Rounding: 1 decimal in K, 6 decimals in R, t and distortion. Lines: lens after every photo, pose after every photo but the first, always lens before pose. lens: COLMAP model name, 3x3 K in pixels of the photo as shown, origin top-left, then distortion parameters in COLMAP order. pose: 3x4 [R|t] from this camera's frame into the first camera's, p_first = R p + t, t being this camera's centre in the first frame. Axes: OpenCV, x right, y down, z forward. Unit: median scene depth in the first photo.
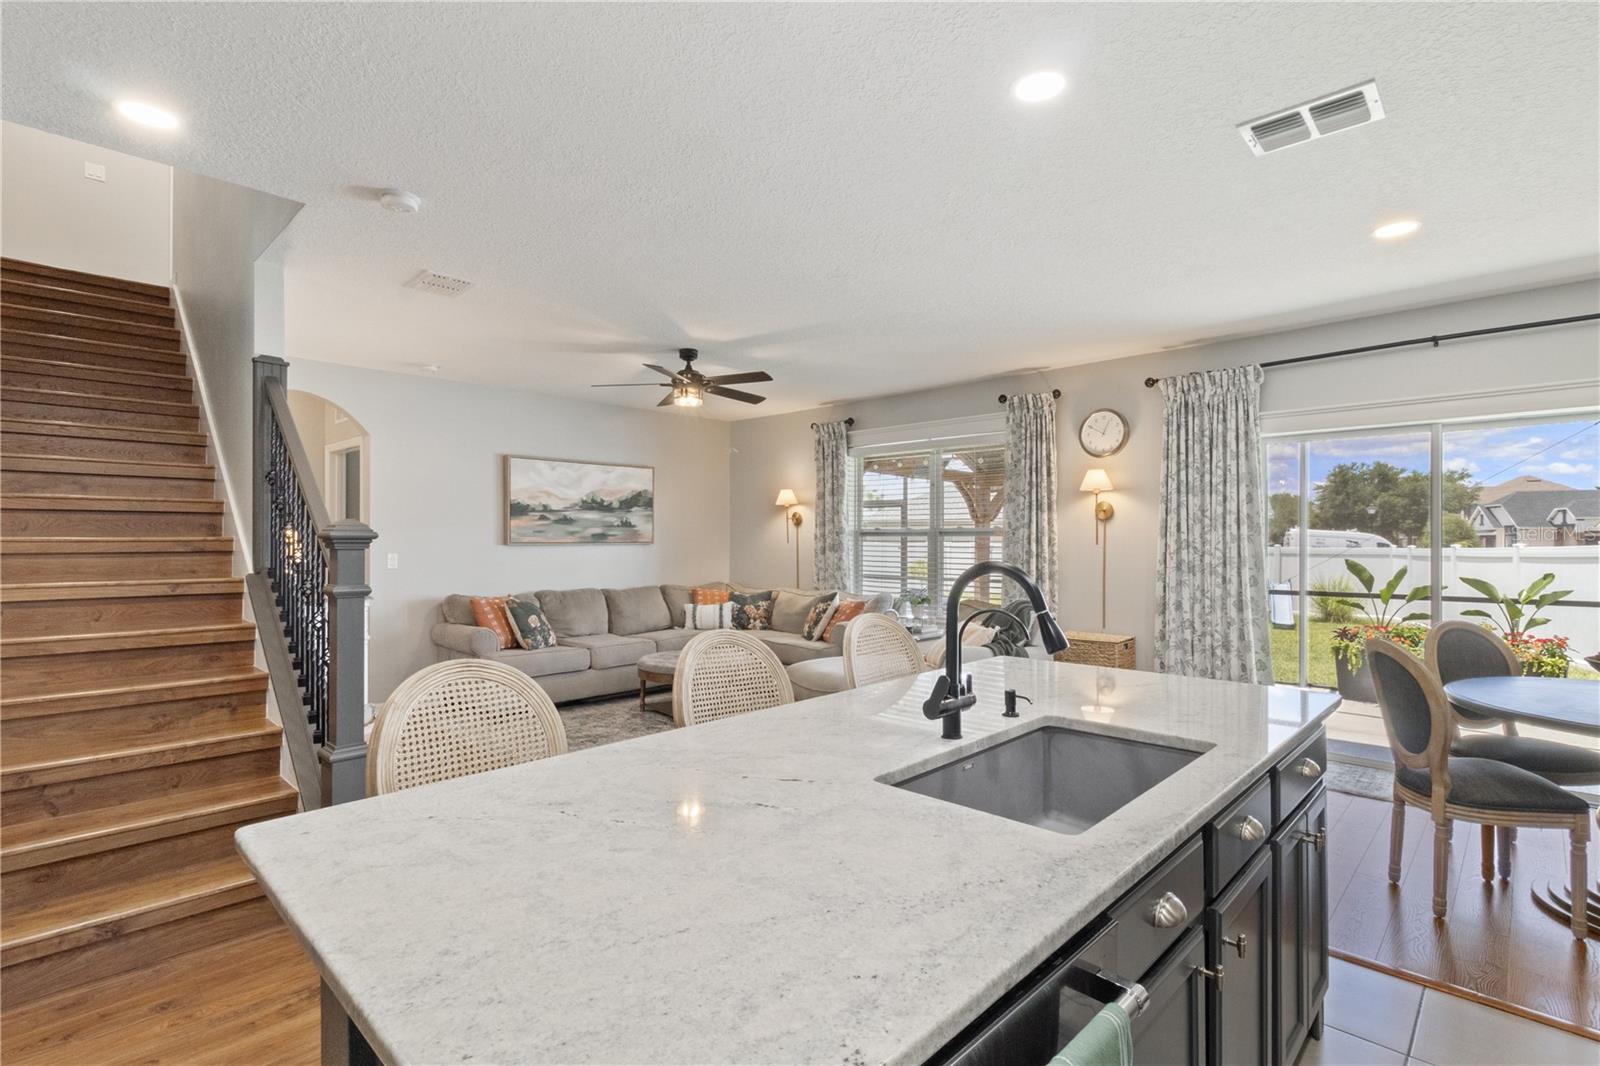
lens RADIAL K [[766.2, 0, 800.0], [0, 766.2, 533.0], [0, 0, 1]] dist [0.001441, 0.000250]
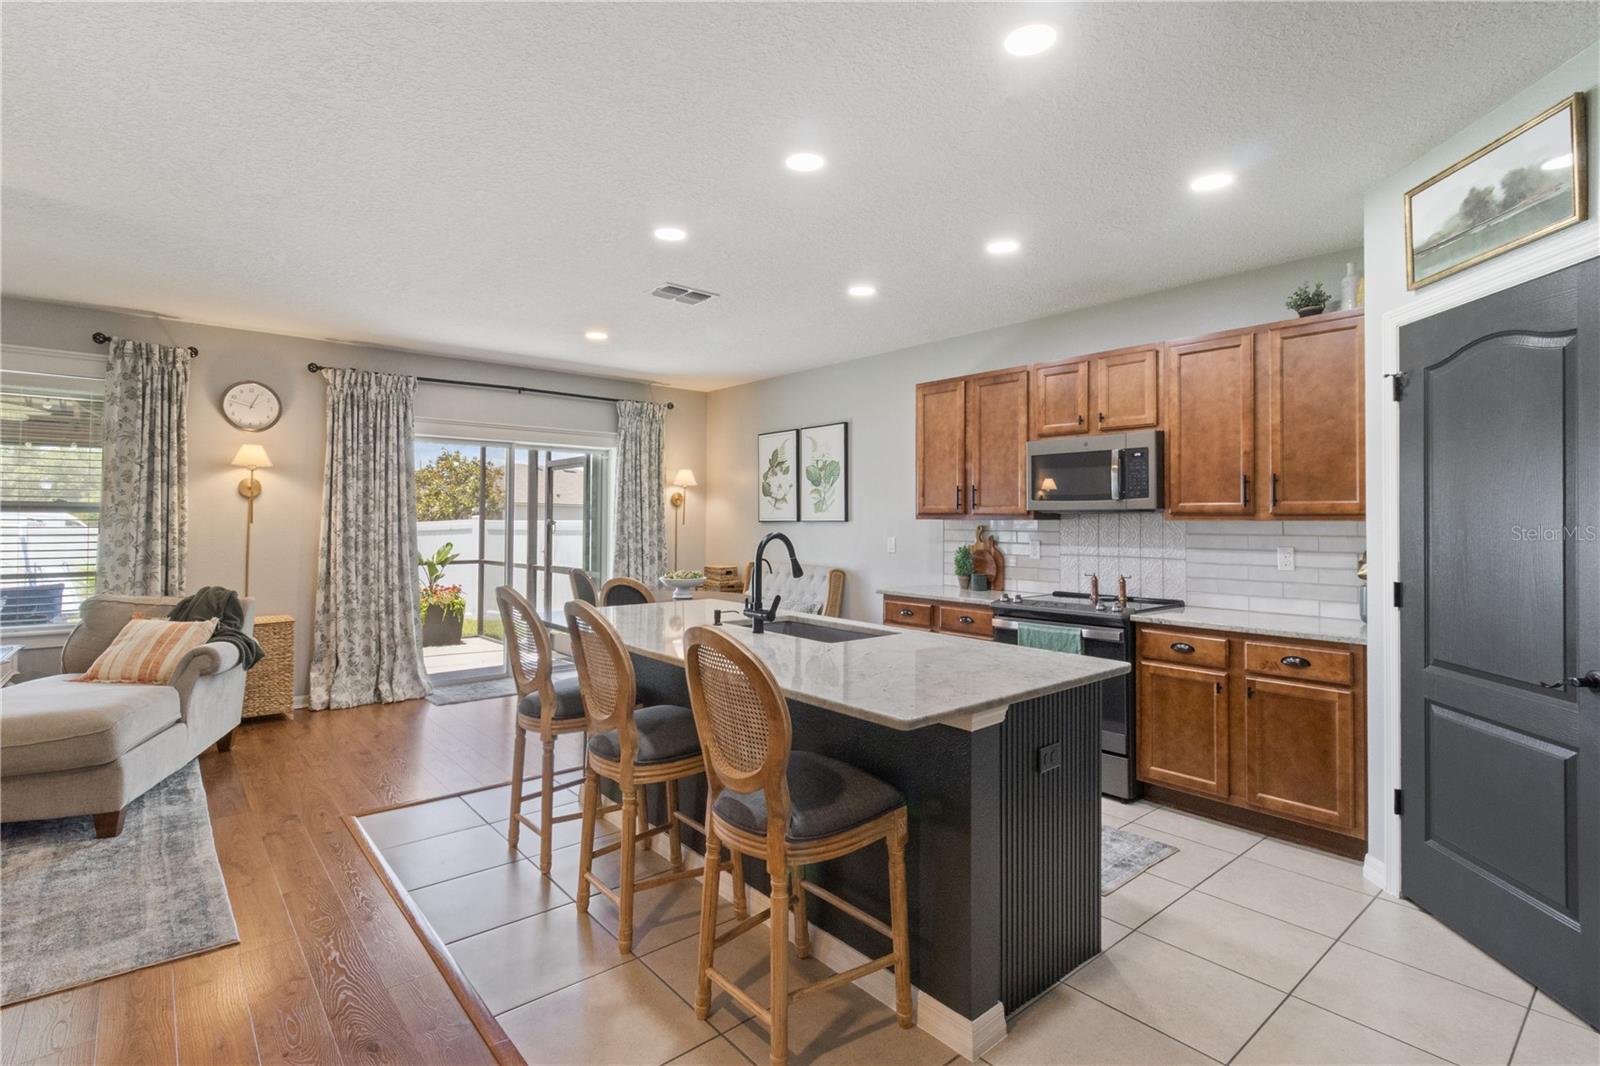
lens RADIAL K [[757.7, 0, 799.8], [0, 757.7, 496.9], [0, 0, 1]] dist [-0.000343, -0.000093]
pose [[0.095329, 0.033375, 0.994886, -0.518921], [-0.014047, 0.999383, -0.032180, 0.003447], [-0.995347, -0.010908, 0.095739, 0.249307]]
